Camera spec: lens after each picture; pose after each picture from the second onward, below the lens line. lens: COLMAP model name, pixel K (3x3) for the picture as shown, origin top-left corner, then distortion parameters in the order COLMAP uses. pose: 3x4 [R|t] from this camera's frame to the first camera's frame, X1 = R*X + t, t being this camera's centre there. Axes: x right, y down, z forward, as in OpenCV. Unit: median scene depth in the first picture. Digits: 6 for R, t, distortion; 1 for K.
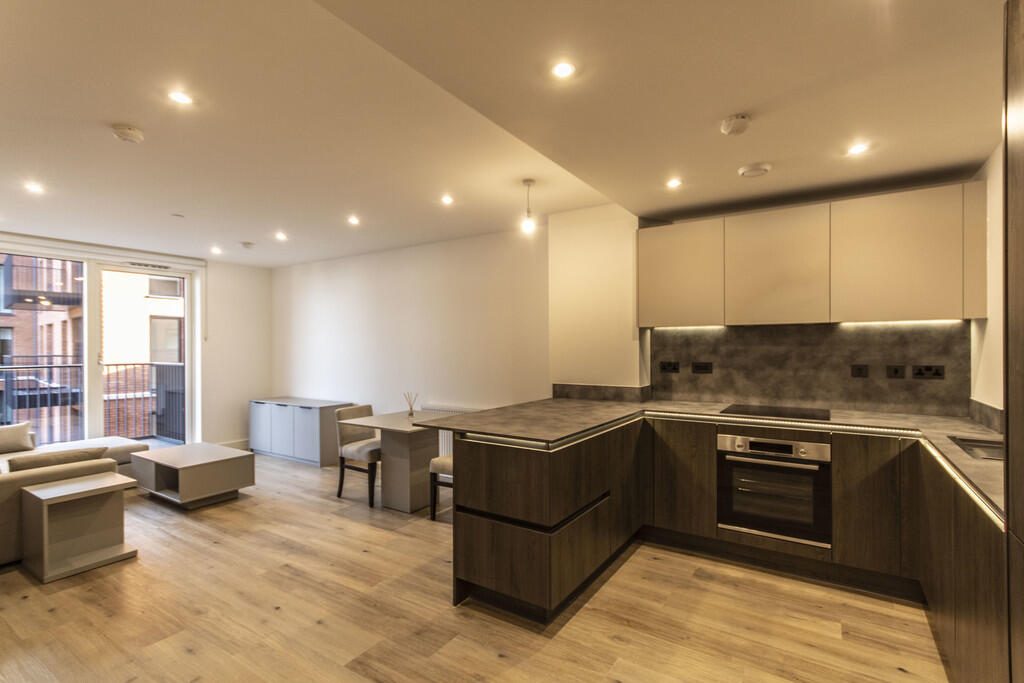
lens RADIAL K [[475.8, 0, 515.3], [0, 475.8, 345.9], [0, 0, 1]] dist [0.057024, -0.015532]
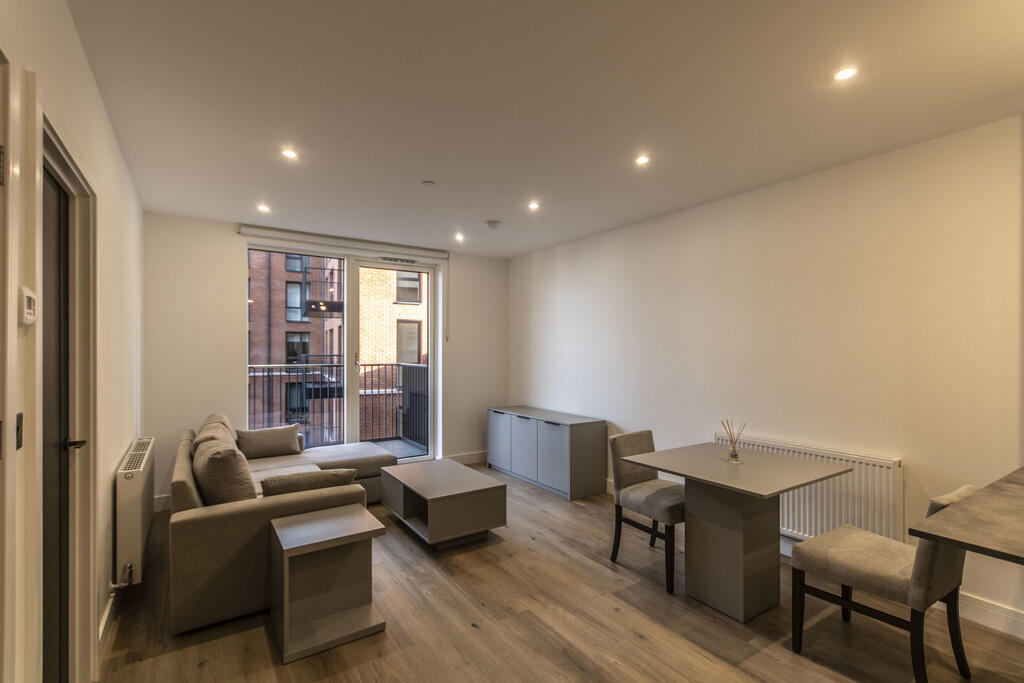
lens RADIAL K [[475.8, 0, 515.3], [0, 475.8, 345.9], [0, 0, 1]] dist [0.057024, -0.015532]
pose [[0.921924, 0.002938, -0.387359, -0.221188], [-0.005972, 0.999960, -0.006630, 0.005957], [0.387324, 0.008426, 0.921905, 0.288420]]
